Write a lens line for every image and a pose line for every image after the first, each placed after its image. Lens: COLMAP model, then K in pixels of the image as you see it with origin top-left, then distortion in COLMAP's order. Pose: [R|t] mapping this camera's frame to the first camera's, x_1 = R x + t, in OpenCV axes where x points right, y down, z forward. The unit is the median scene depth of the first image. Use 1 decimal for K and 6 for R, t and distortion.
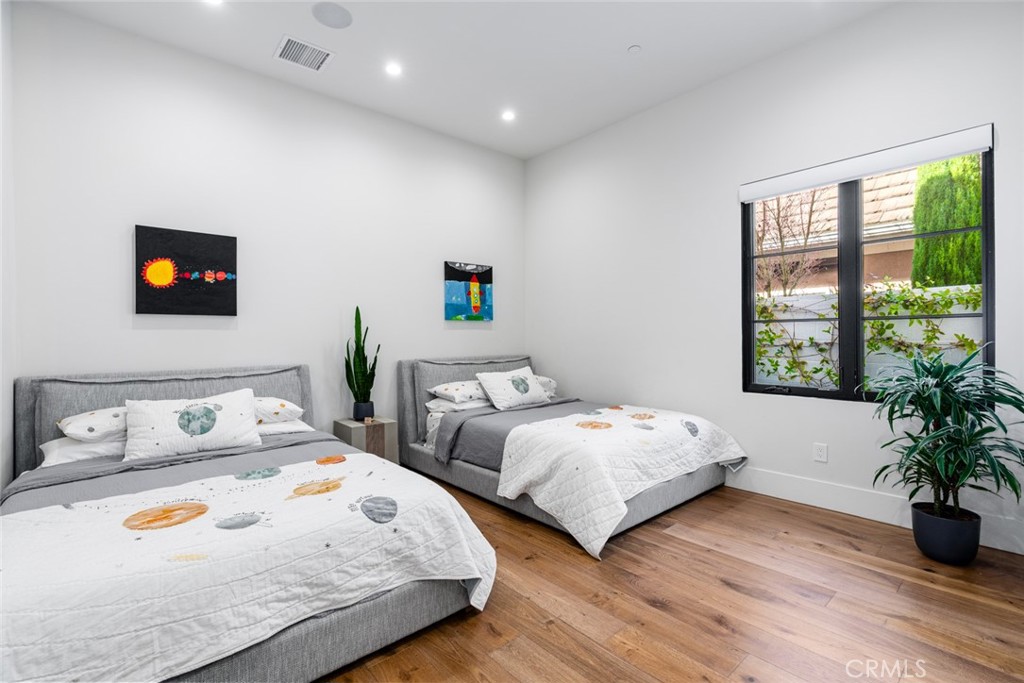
lens RADIAL K [[471.4, 0, 509.5], [0, 471.4, 336.1], [0, 0, 1]] dist [-0.010802, 0.002730]
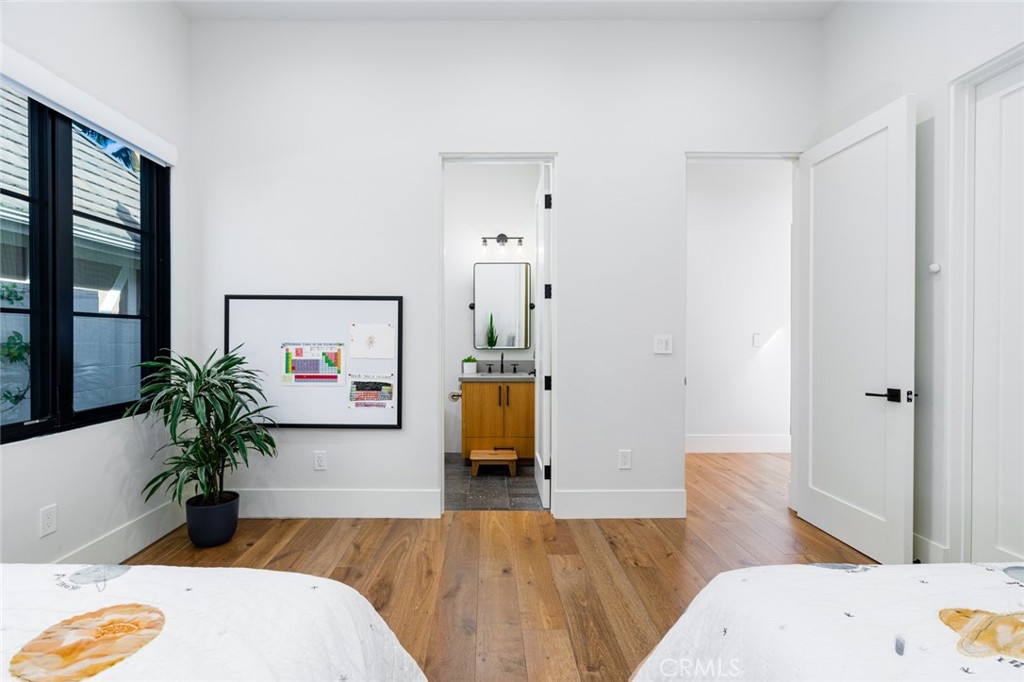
lens RADIAL K [[471.4, 0, 505.1], [0, 471.4, 339.4], [0, 0, 1]] dist [-0.010802, 0.002730]
pose [[-0.777753, -0.002328, 0.628566, -0.315755], [0.006523, 0.999909, 0.011775, 0.006095], [-0.628536, 0.013258, -0.777667, 1.717858]]
